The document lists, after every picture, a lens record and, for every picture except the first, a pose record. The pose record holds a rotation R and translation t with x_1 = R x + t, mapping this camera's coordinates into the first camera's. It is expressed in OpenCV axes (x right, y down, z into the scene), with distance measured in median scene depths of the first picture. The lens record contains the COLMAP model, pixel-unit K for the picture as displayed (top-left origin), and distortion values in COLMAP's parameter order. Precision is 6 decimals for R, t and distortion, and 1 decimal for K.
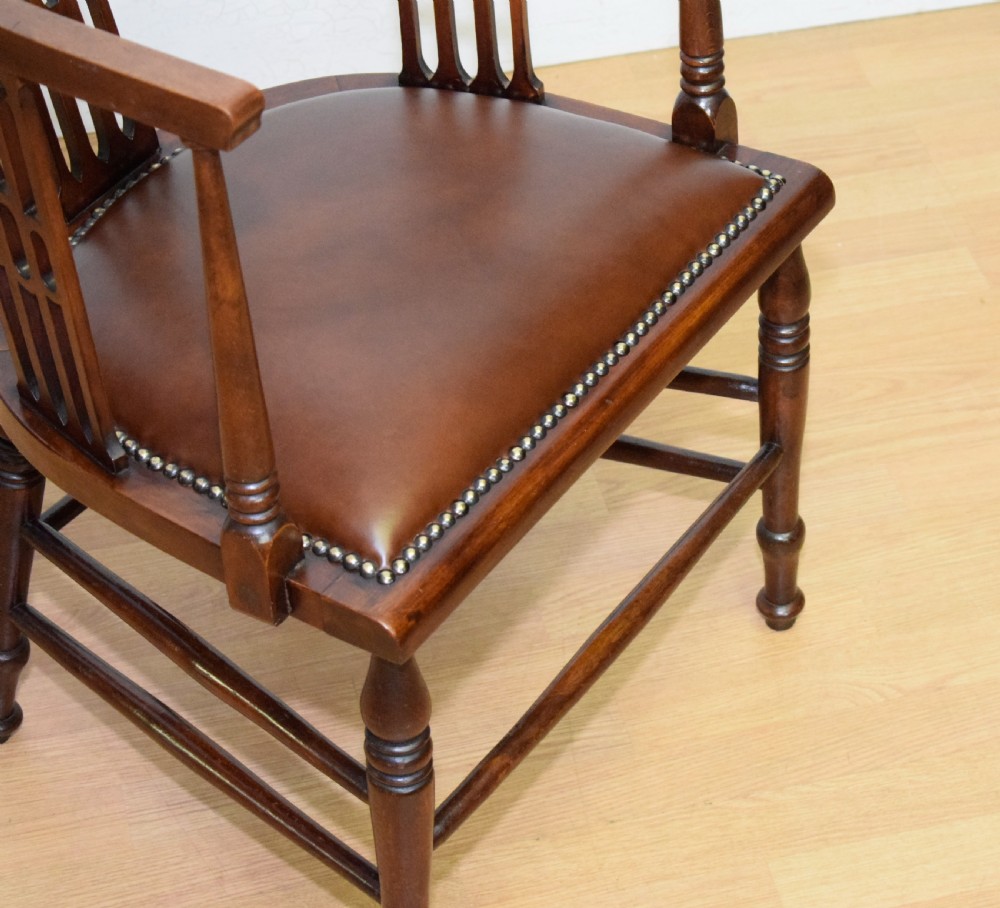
lens RADIAL K [[3115.2, 0, 676.7], [0, 3115.2, 438.8], [0, 0, 1]] dist [-0.009086, -0.266746]
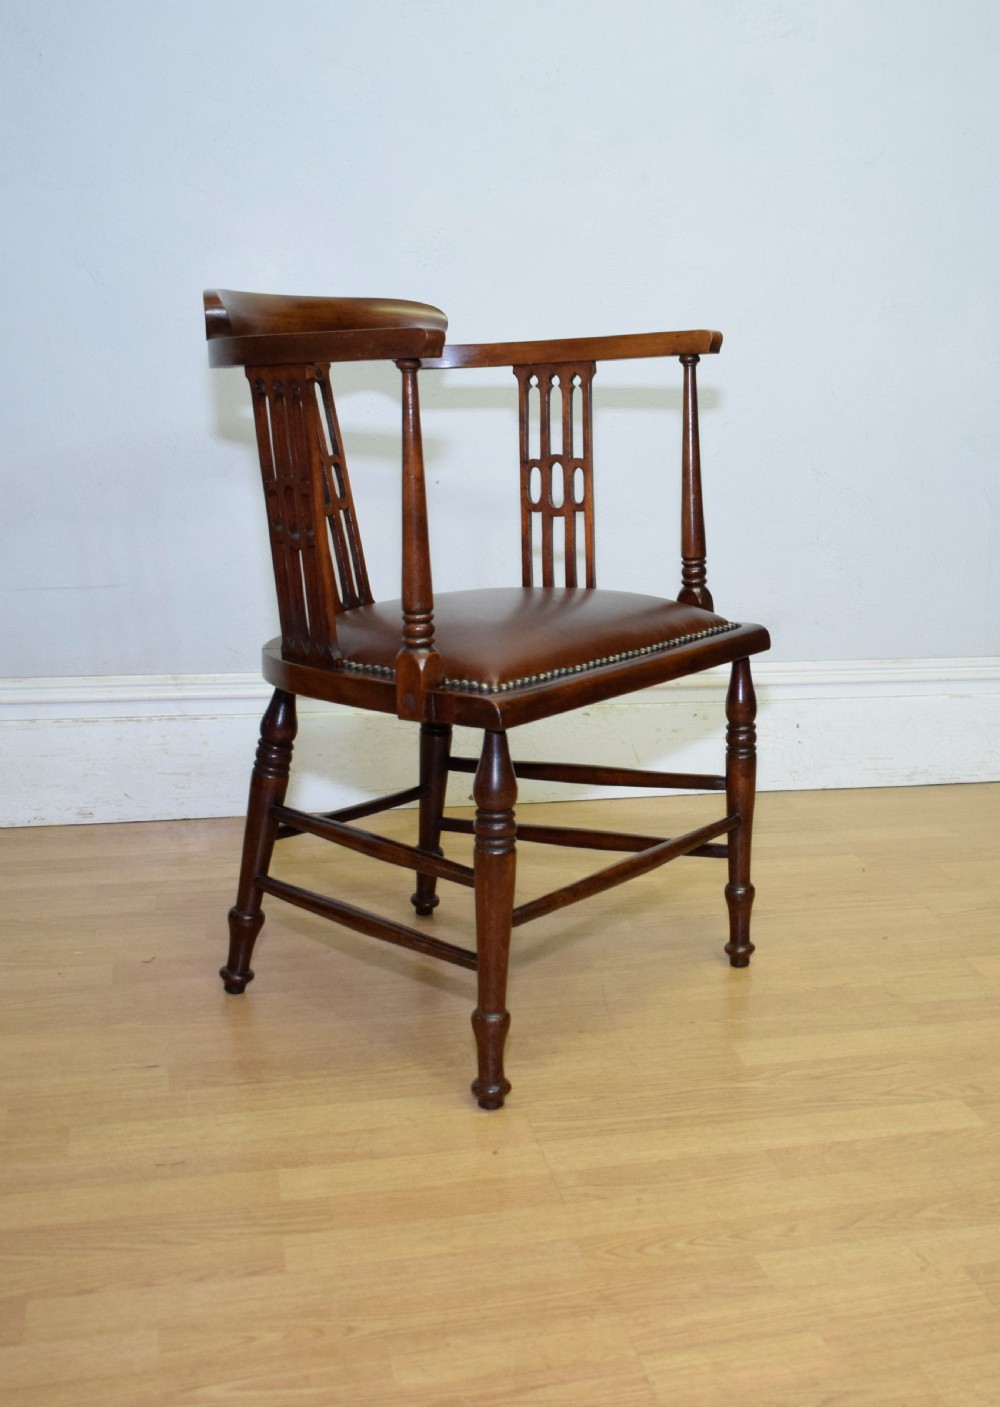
lens RADIAL K [[1827.4, 0, 722.5], [0, 1827.4, 706.2], [0, 0, 1]] dist [-0.020447, -0.015780]
pose [[0.999804, 0.014641, 0.013325, 0.011055], [-0.006491, 0.878312, -0.478044, 0.418287], [-0.018702, 0.477864, 0.878235, 0.130591]]
